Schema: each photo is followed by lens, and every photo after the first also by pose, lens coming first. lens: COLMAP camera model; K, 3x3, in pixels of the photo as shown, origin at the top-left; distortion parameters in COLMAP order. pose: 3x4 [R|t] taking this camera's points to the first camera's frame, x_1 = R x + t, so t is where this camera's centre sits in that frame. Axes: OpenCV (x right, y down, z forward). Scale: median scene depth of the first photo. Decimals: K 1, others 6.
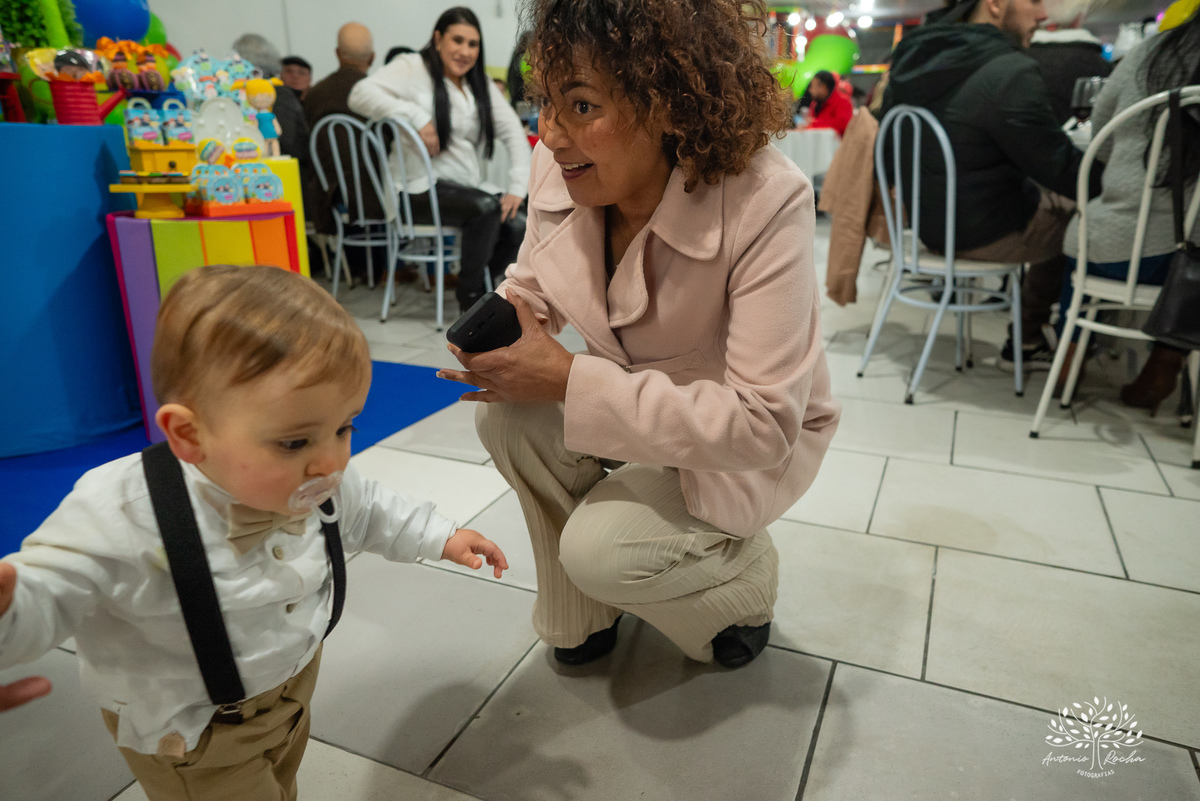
lens RADIAL K [[809.8, 0, 599.8], [0, 809.8, 401.7], [0, 0, 1]] dist [-0.018801, 0.022827]
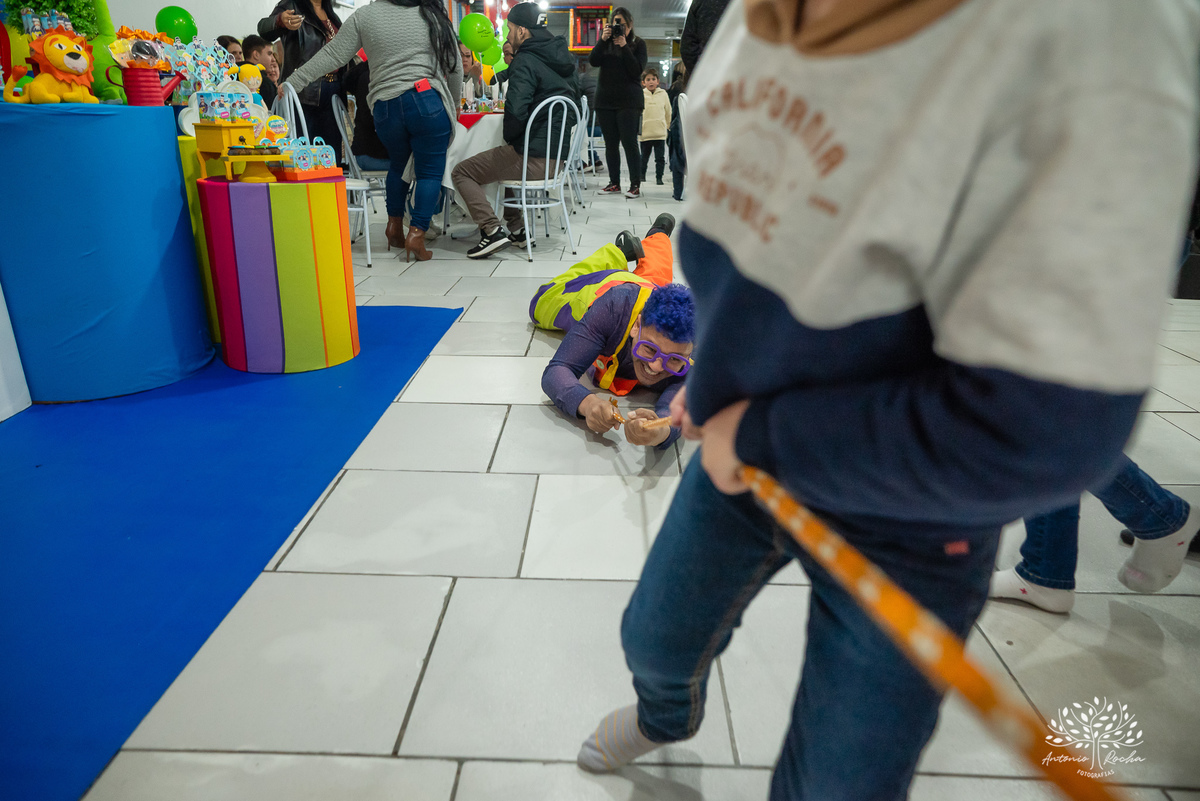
lens RADIAL K [[809.8, 0, 600.8], [0, 809.8, 399.0], [0, 0, 1]] dist [-0.018801, 0.022827]
pose [[0.932767, -0.119418, 0.340124, -0.486154], [0.109893, 0.992822, 0.047207, 0.094417], [-0.343320, -0.006656, 0.939195, -0.320685]]
